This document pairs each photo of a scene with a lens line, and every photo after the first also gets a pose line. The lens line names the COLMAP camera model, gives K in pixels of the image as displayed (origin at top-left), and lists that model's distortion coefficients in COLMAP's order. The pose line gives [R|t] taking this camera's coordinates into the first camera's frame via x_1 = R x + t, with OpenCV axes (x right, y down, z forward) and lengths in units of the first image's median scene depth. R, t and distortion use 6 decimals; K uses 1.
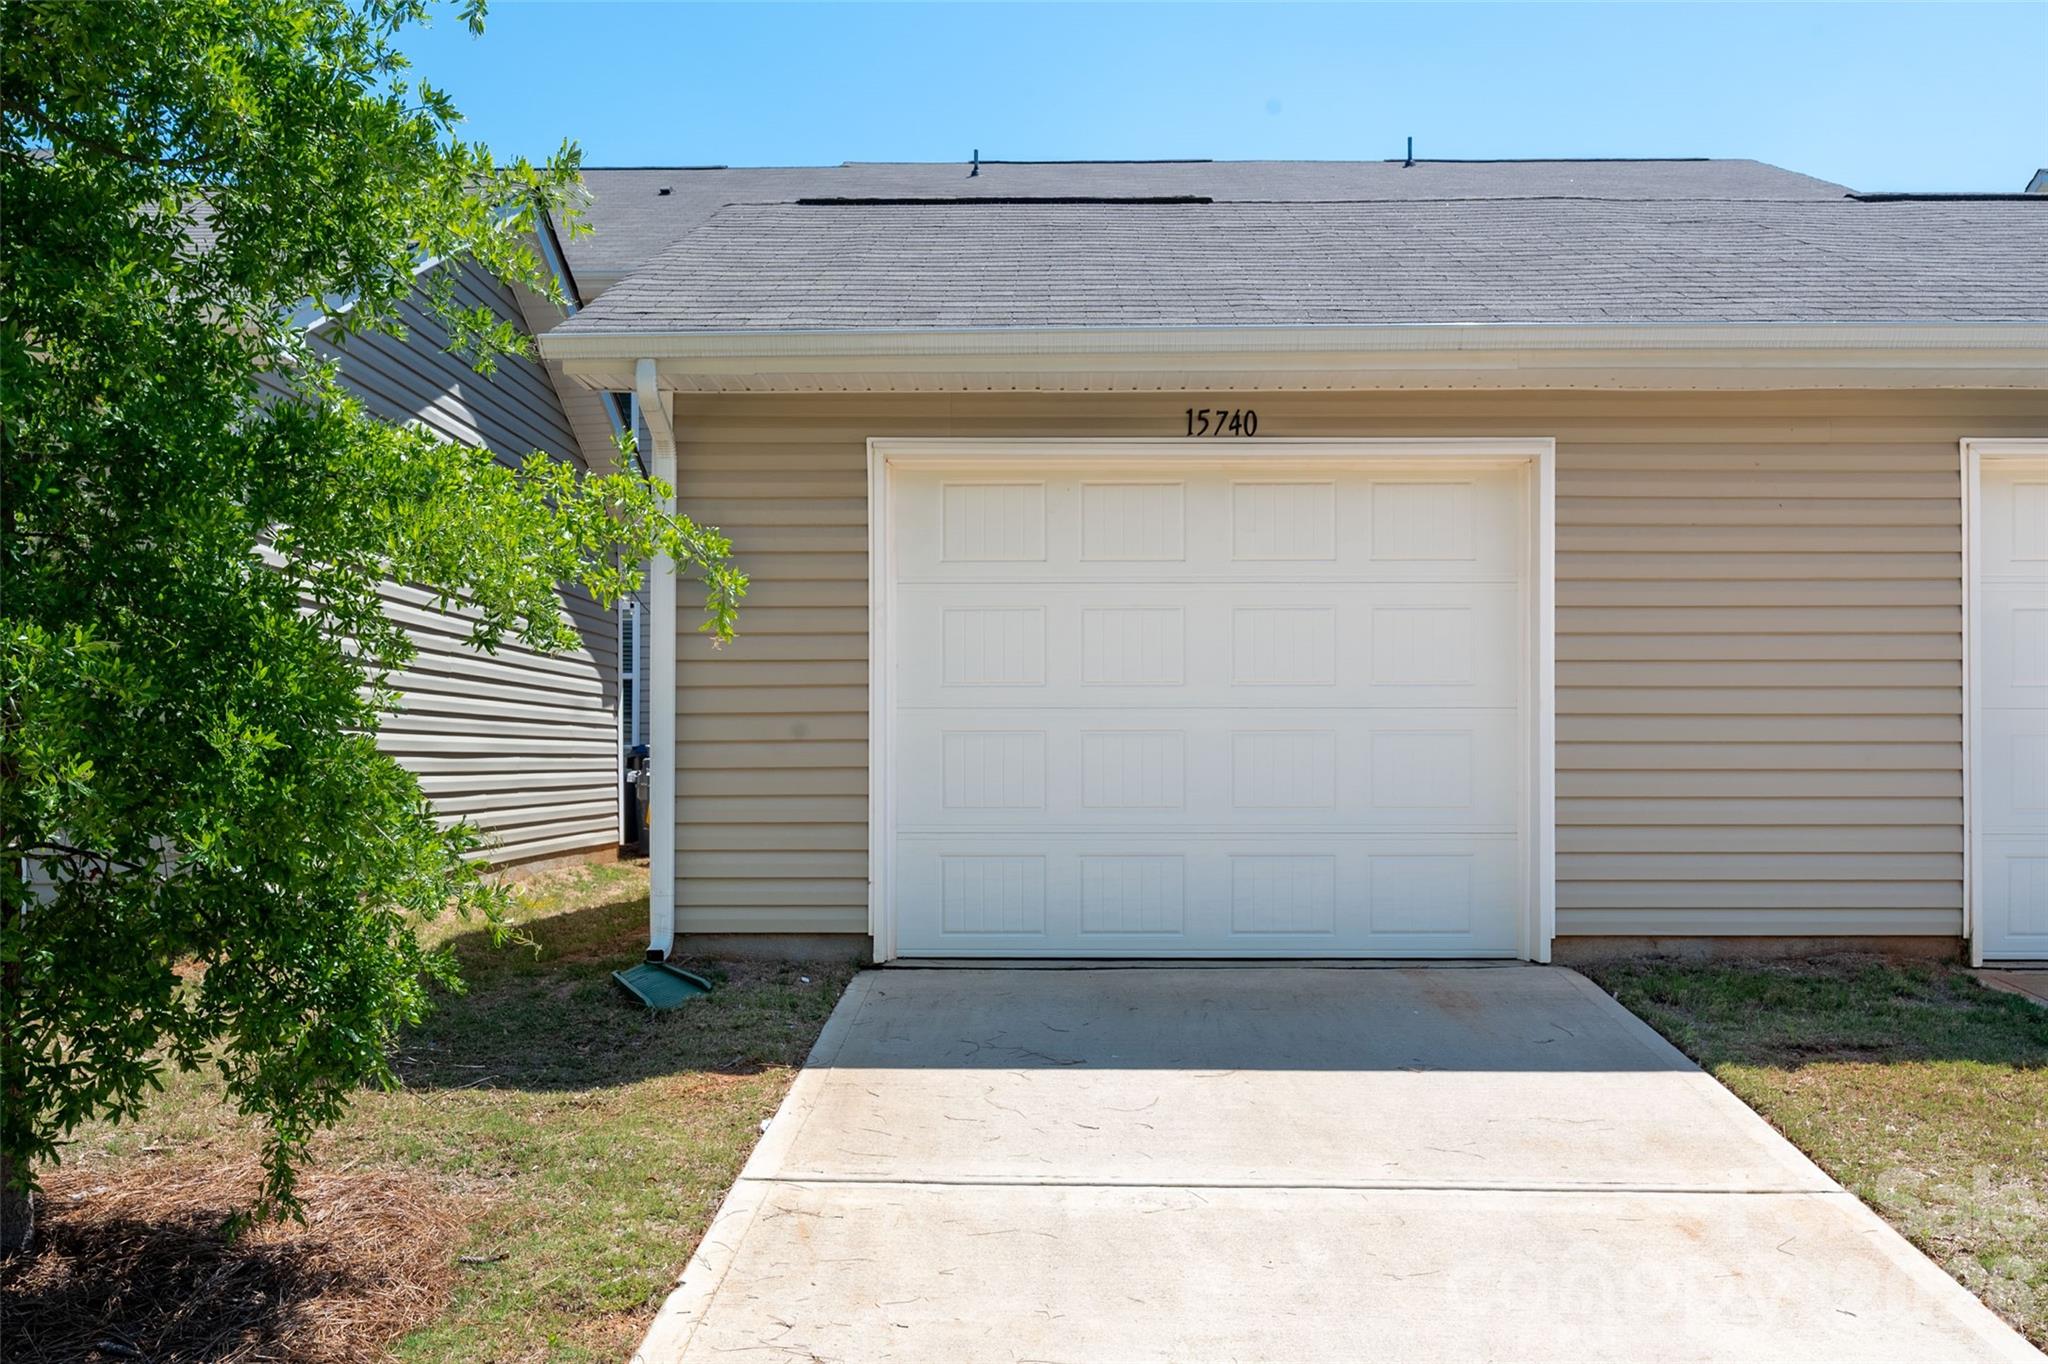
lens RADIAL K [[1780.6, 0, 1024.0], [0, 1780.6, 682.0], [0, 0, 1]] dist [-0.005697, -0.000117]
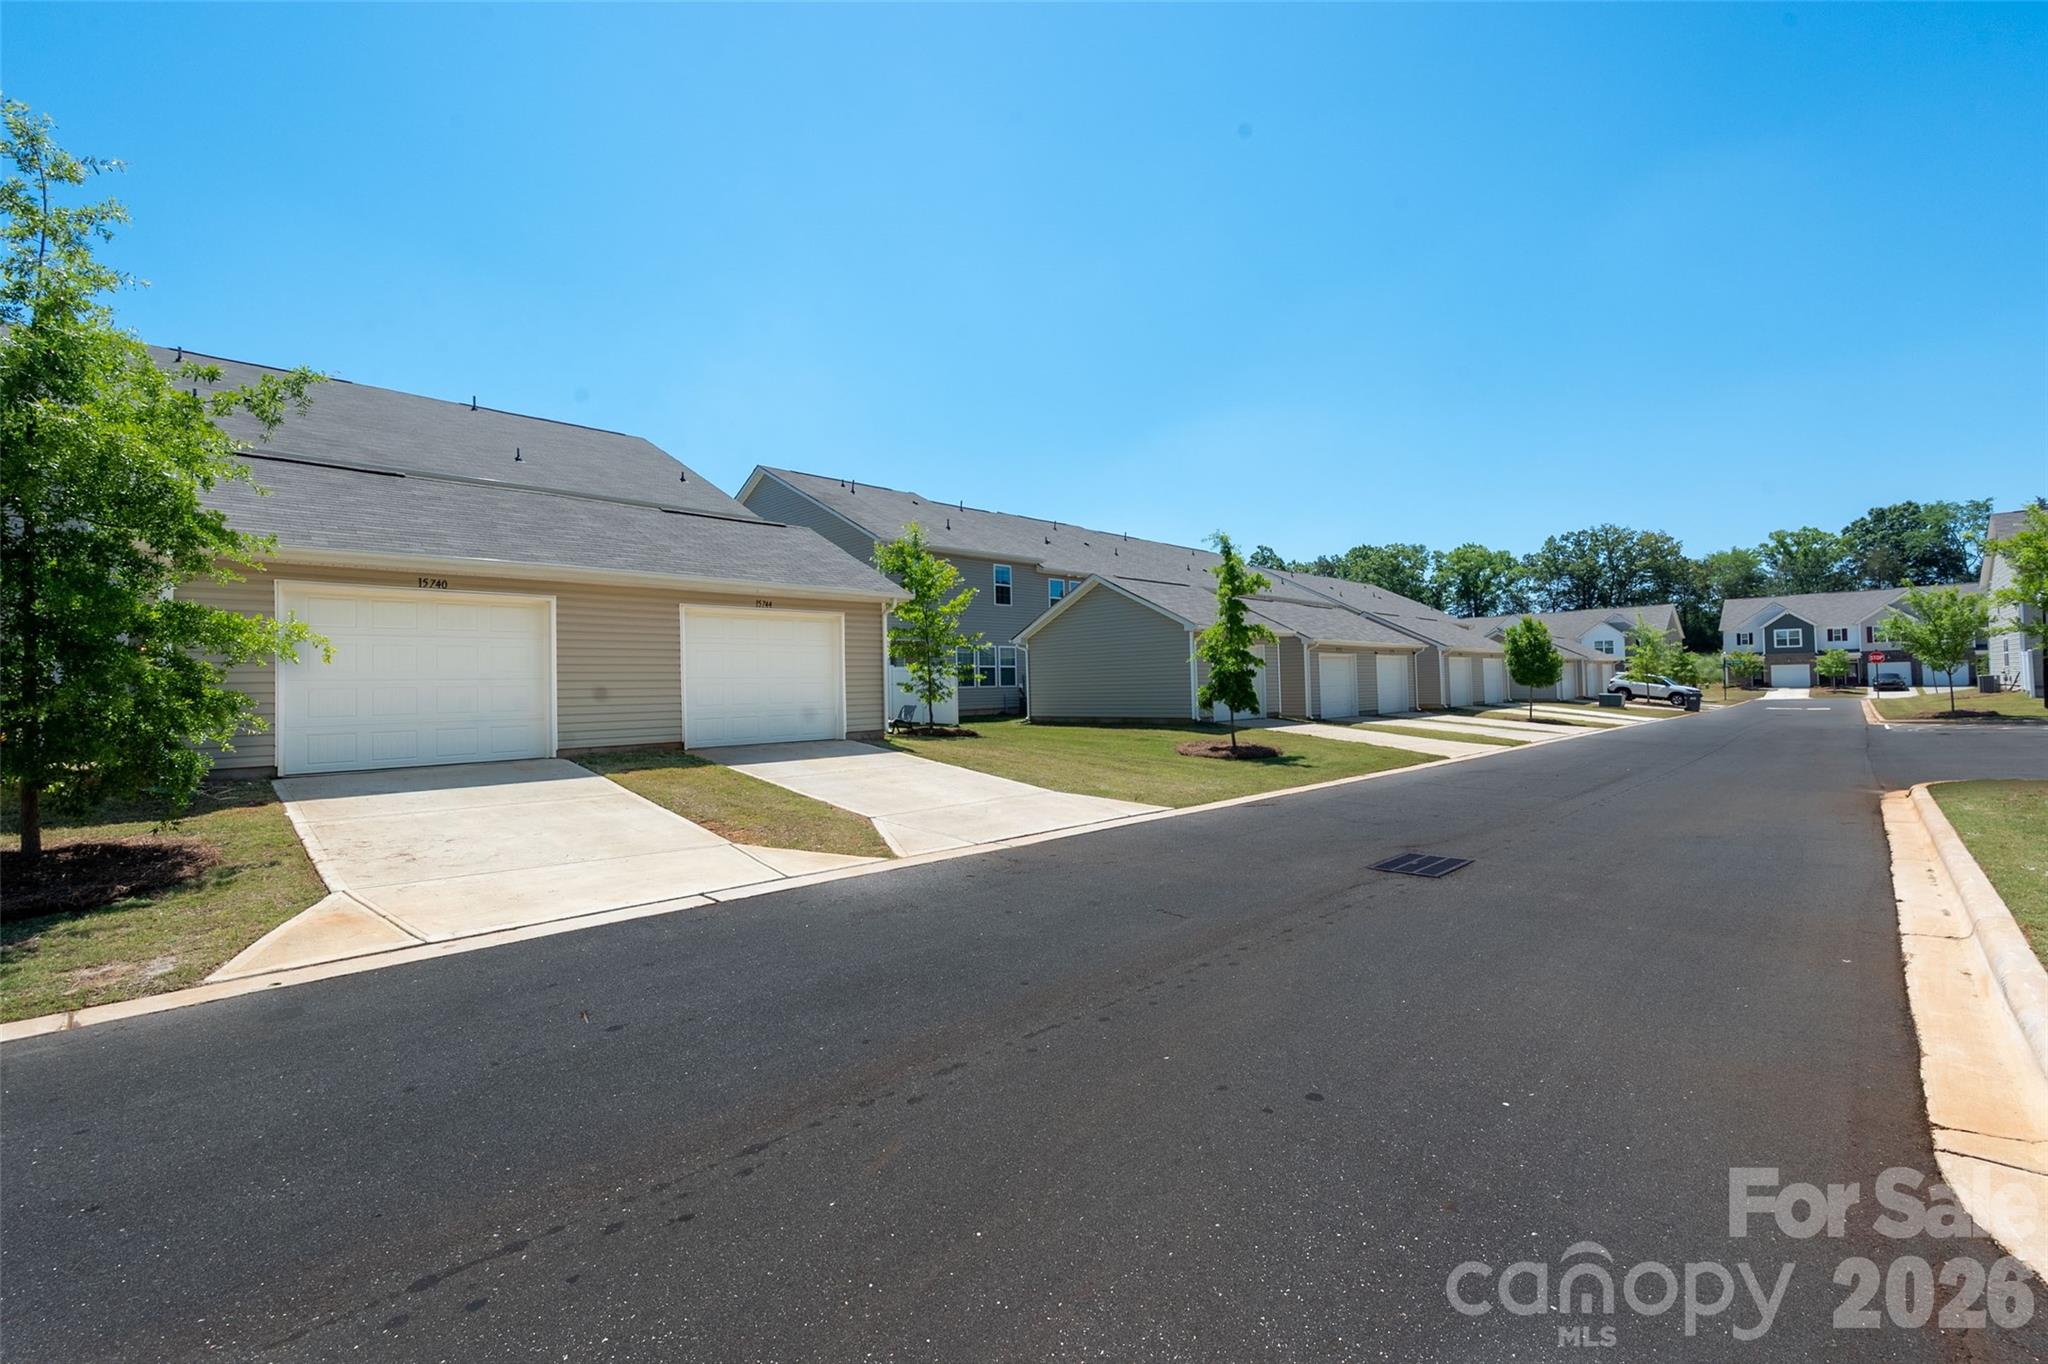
lens RADIAL K [[841.4, 0, 1024.0], [0, 841.4, 682.0], [0, 0, 1]] dist [-0.001205, -0.000270]
pose [[0.695342, -0.010913, 0.718596, -0.214458], [-0.009755, 0.999649, 0.024621, -0.025803], [-0.718612, -0.024130, 0.694992, -0.690040]]
